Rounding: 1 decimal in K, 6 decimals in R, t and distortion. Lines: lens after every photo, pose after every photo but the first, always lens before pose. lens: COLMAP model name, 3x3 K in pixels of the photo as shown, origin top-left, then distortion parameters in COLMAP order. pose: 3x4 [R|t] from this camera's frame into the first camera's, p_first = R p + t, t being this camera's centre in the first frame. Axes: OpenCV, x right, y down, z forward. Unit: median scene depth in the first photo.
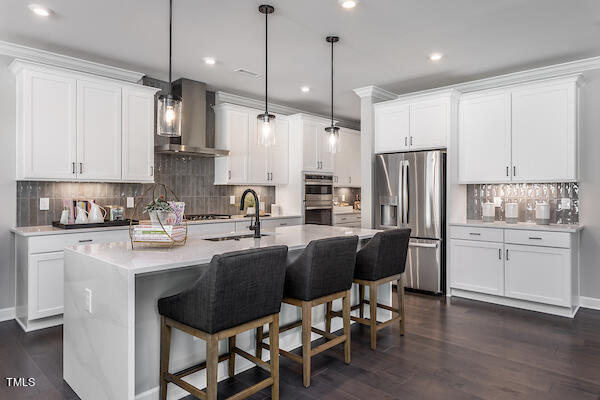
lens RADIAL K [[379.0, 0, 300.0], [0, 379.0, 196.7], [0, 0, 1]] dist [-0.000383, -0.003182]
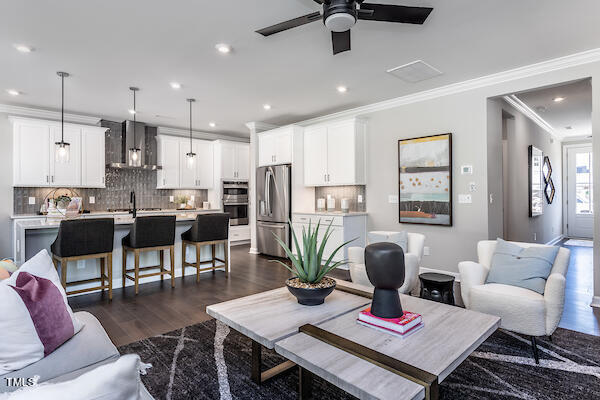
lens RADIAL K [[323.9, 0, 299.2], [0, 323.9, 199.3], [0, 0, 1]] dist [0.004903, 0.001644]
pose [[0.998506, -0.006345, -0.054281, 0.484114], [0.006296, 0.999980, -0.001067, 0.018524], [0.054287, 0.000724, 0.998525, -0.301235]]
